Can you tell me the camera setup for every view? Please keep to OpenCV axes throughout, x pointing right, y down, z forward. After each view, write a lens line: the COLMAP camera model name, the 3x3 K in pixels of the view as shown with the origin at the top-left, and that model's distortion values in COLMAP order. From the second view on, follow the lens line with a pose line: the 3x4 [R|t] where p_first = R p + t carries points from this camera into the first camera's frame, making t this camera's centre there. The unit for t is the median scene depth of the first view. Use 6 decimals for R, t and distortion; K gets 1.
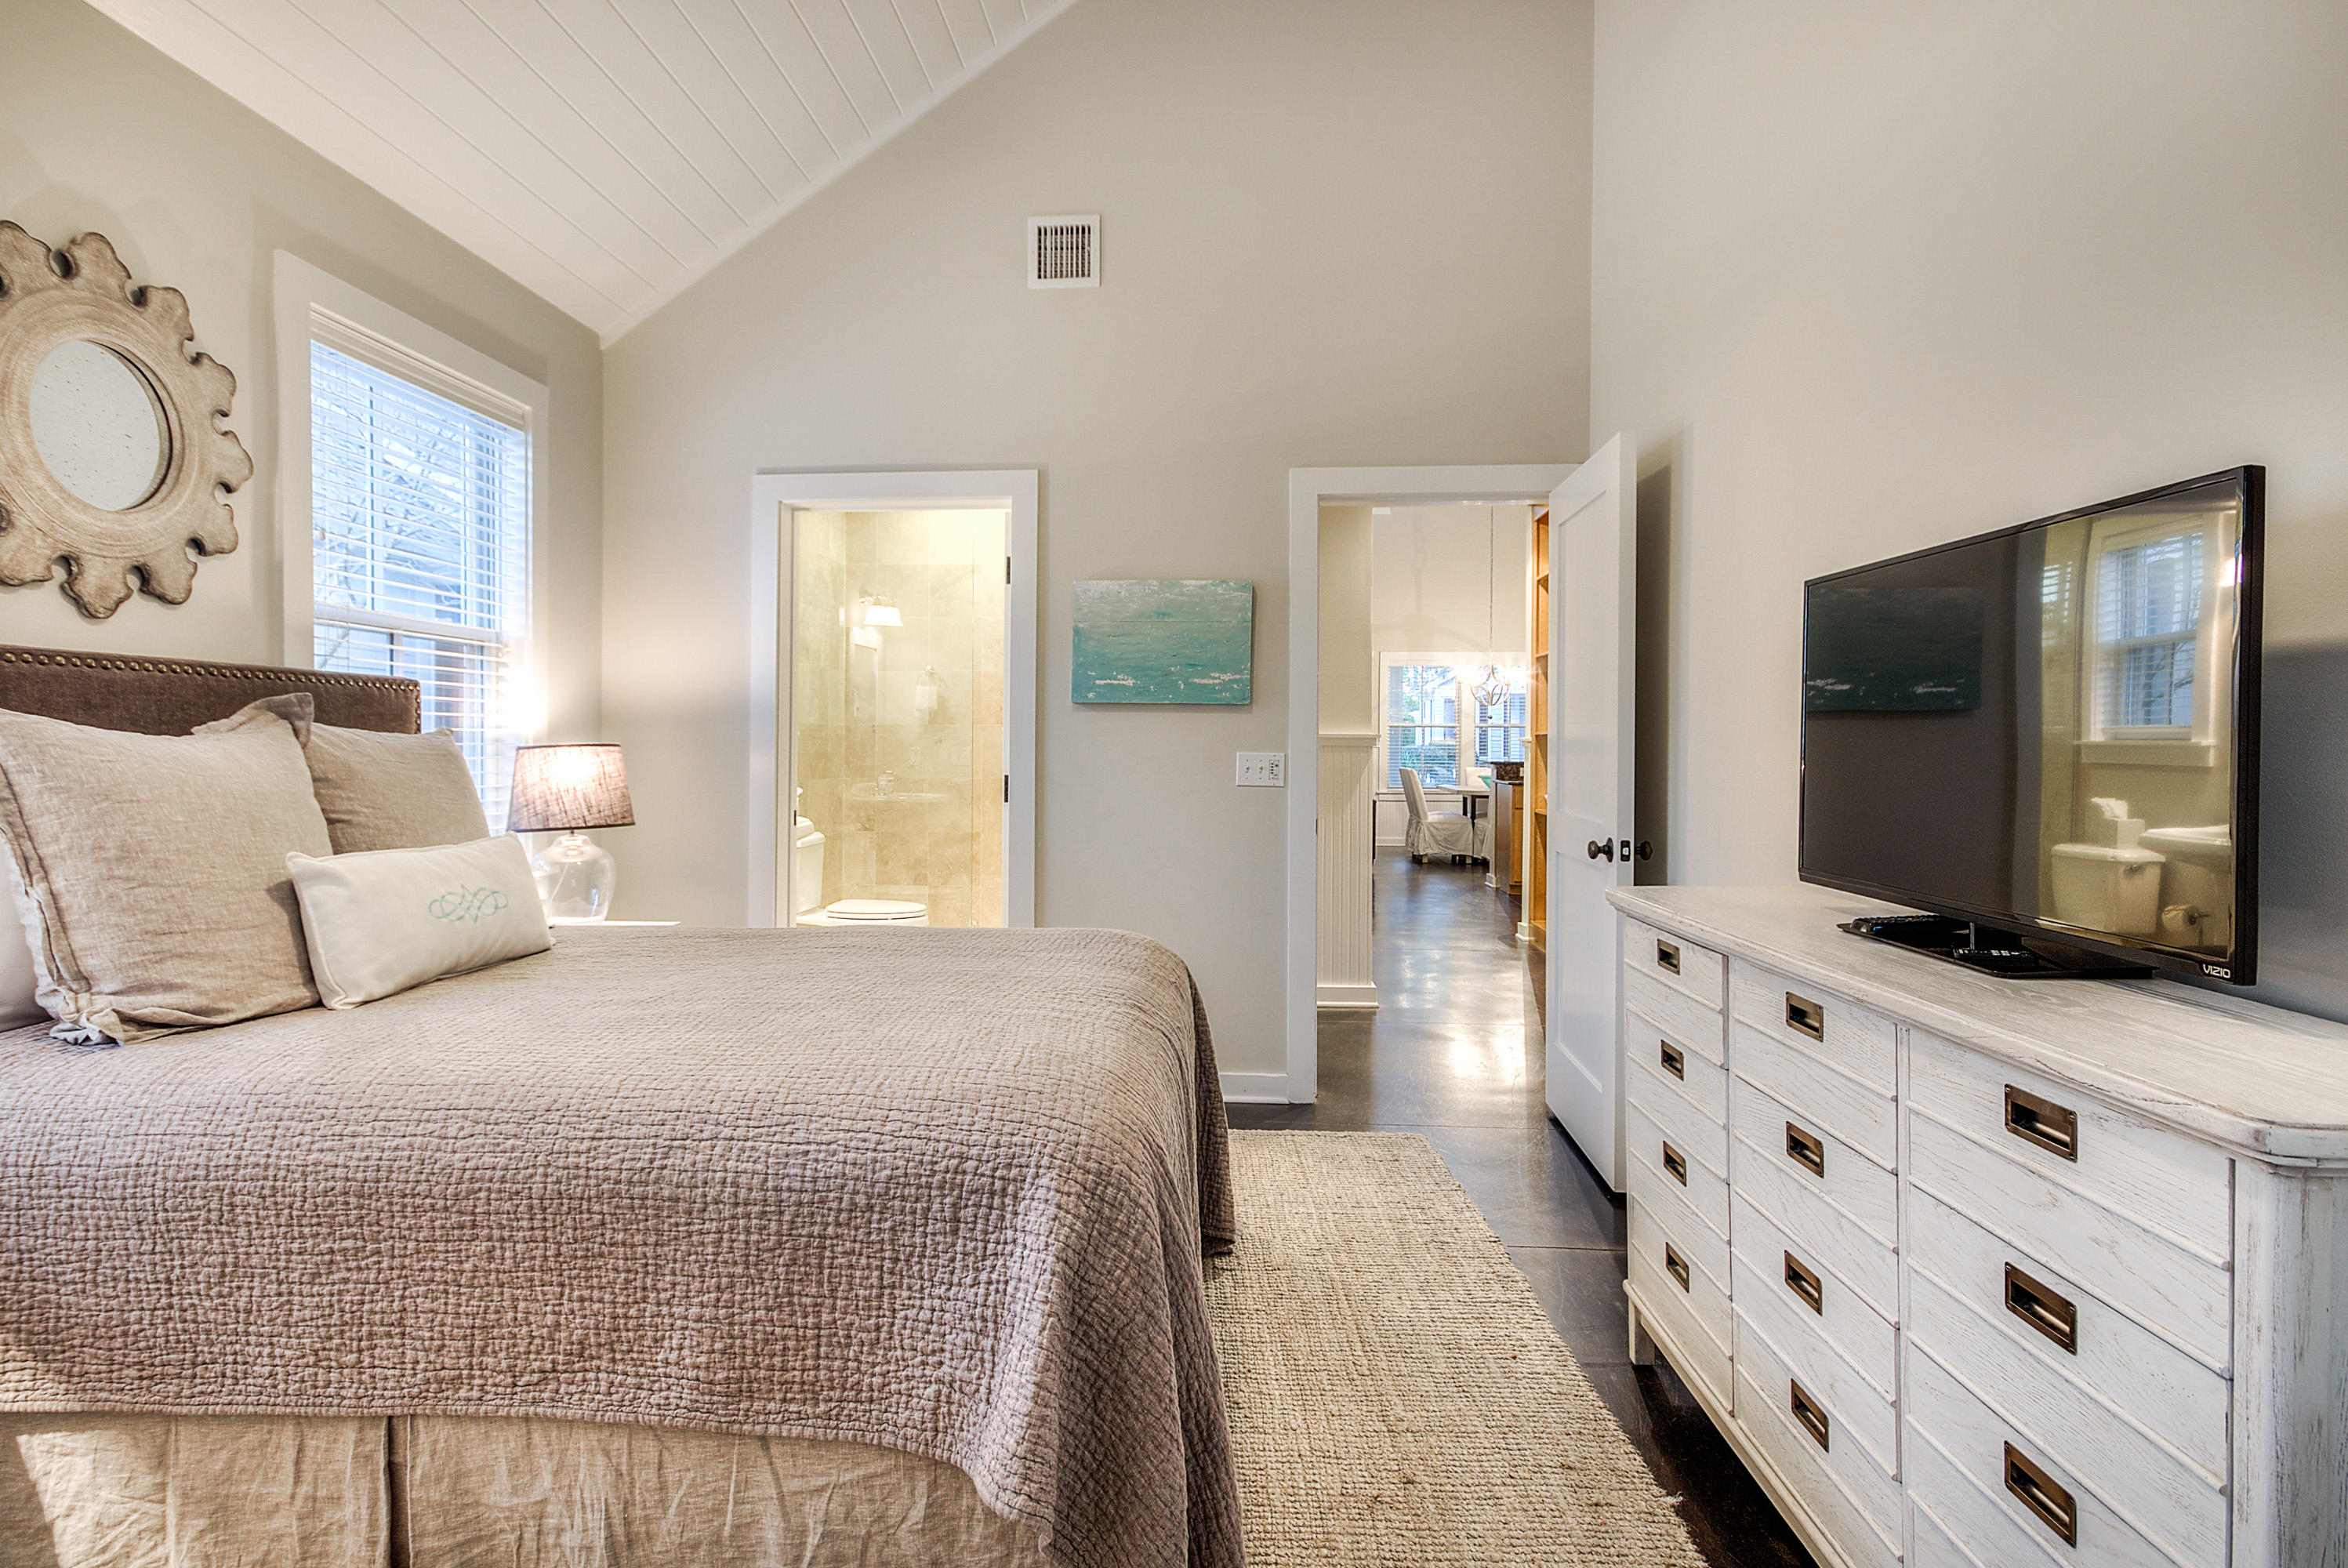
lens RADIAL K [[1243.3, 0, 1183.1], [0, 1243.3, 771.5], [0, 0, 1]] dist [-0.004472, -0.000373]
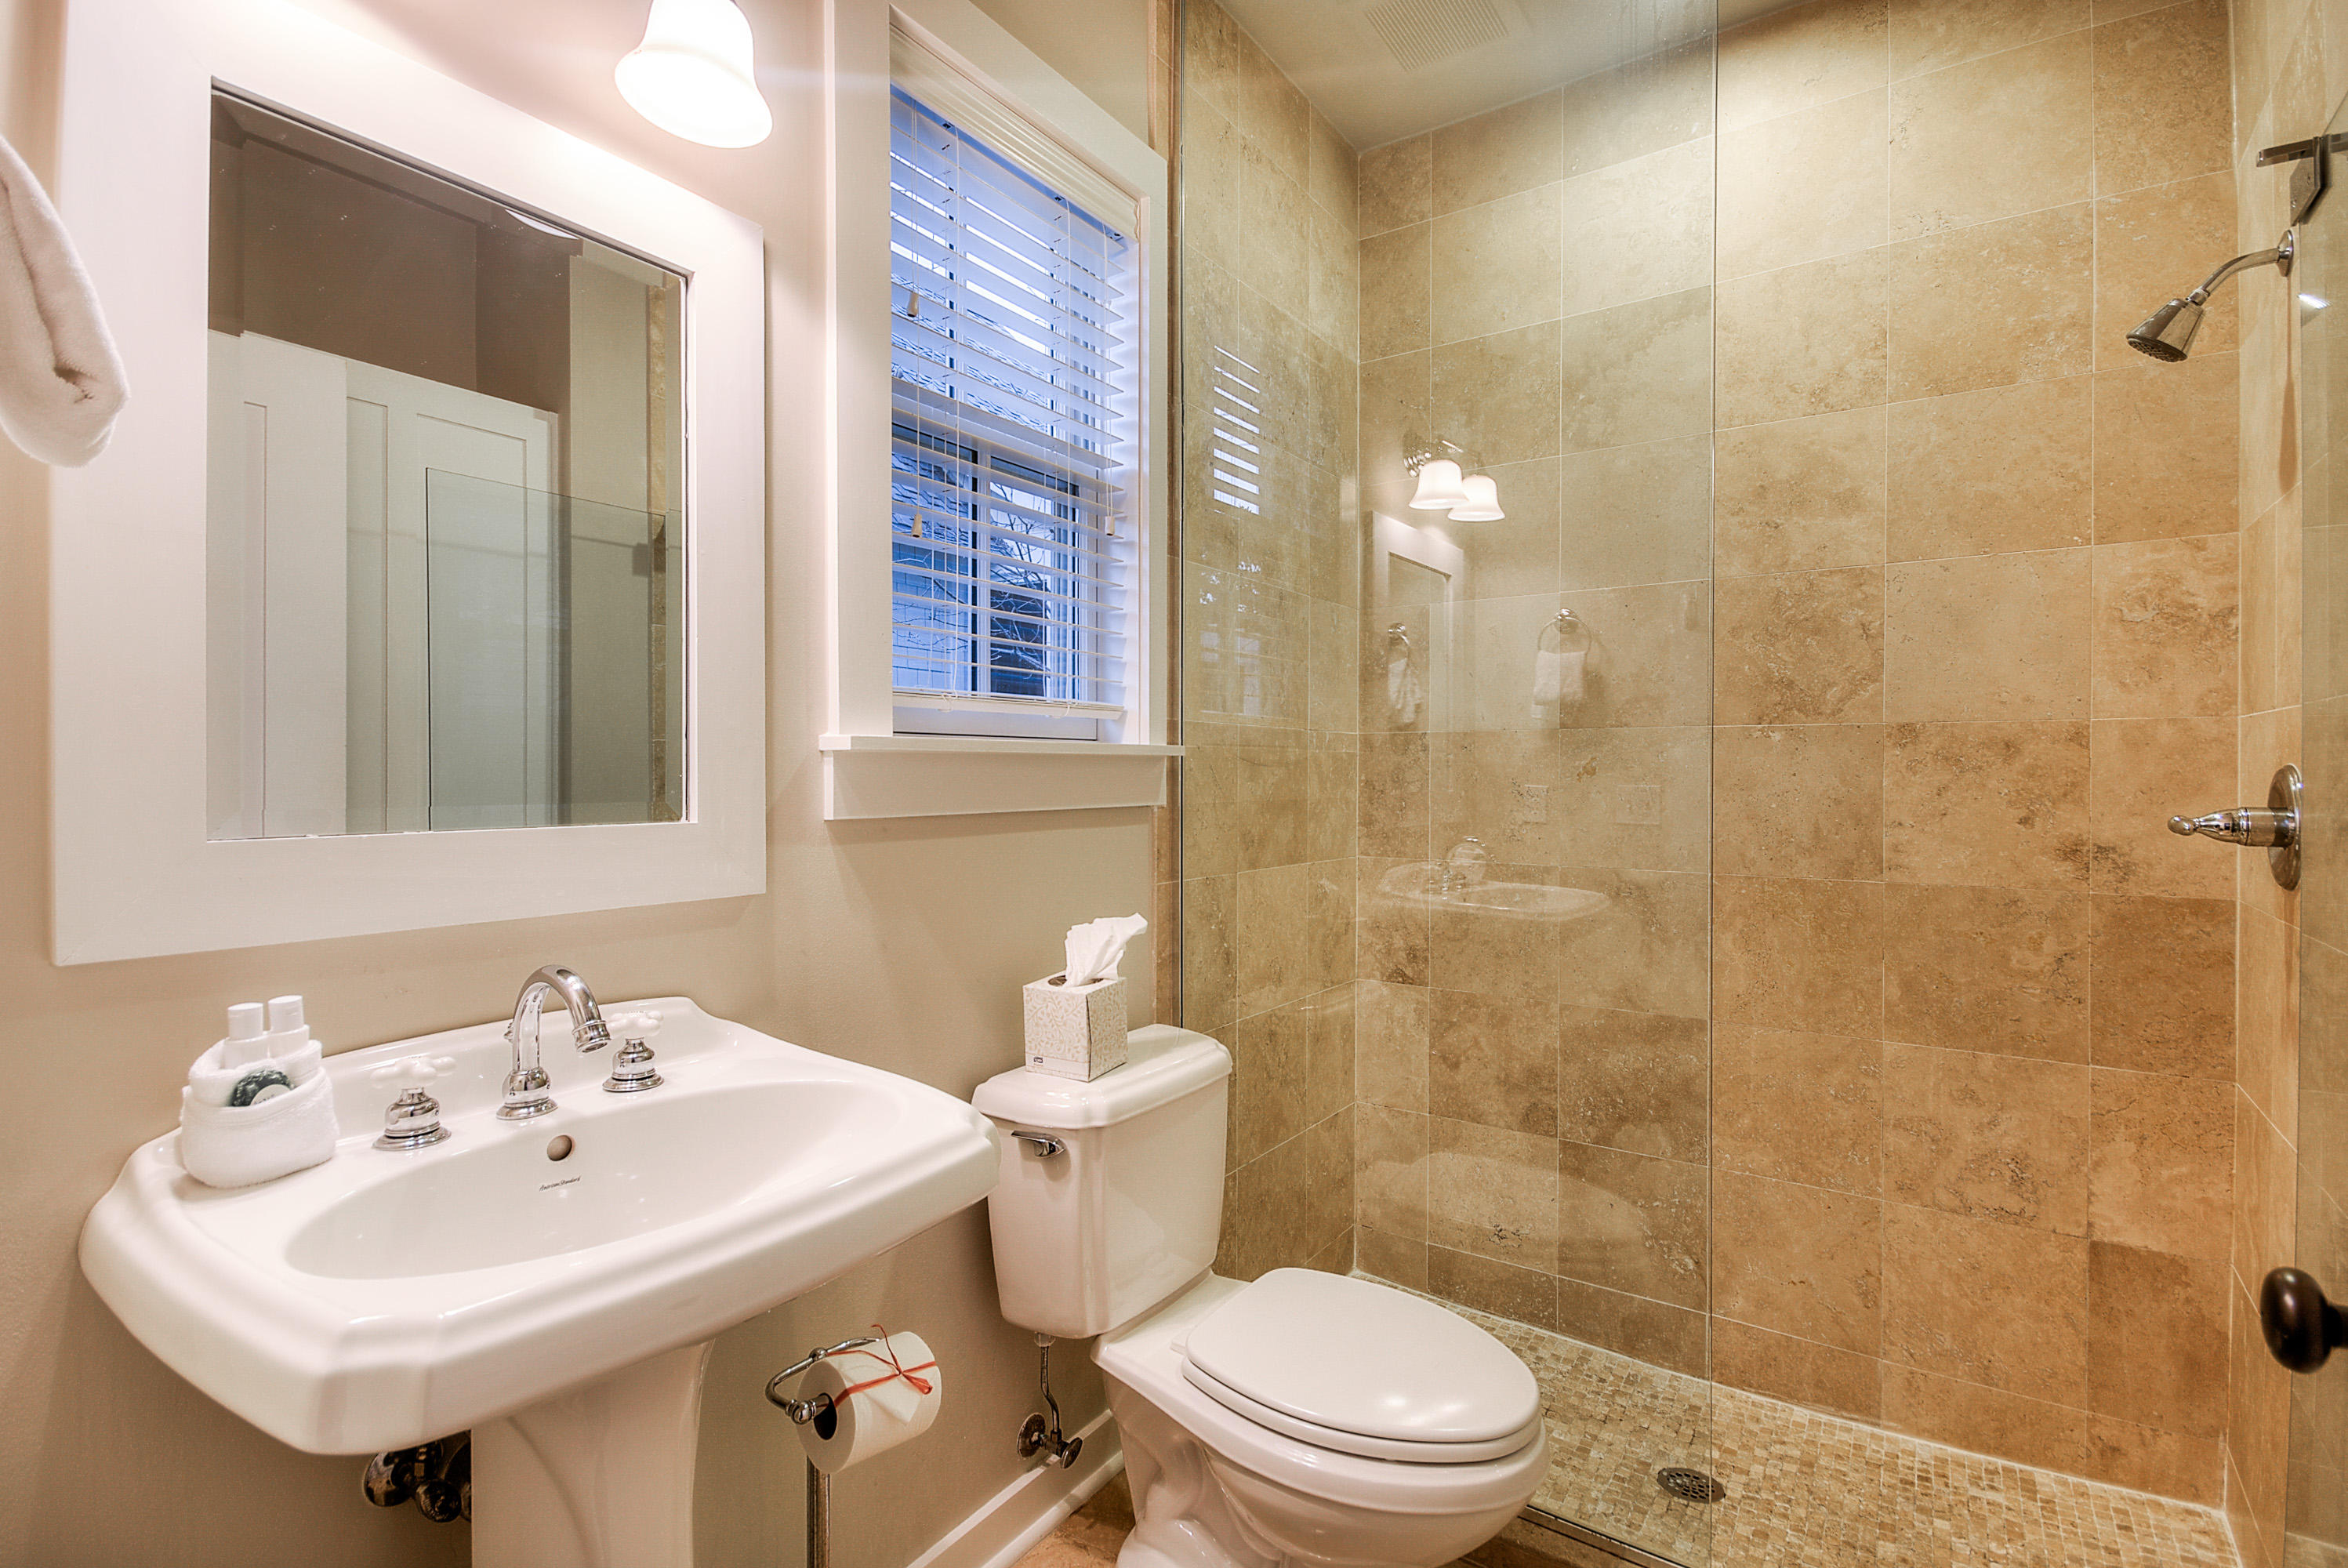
lens RADIAL K [[1110.4, 0, 1181.1], [0, 1110.4, 785.2], [0, 0, 1]] dist [0.002307, -0.002416]
pose [[0.856234, -0.004595, -0.516568, -0.125411], [-0.001849, 0.999927, -0.011960, -0.015369], [0.516585, 0.011195, 0.856162, 0.636065]]
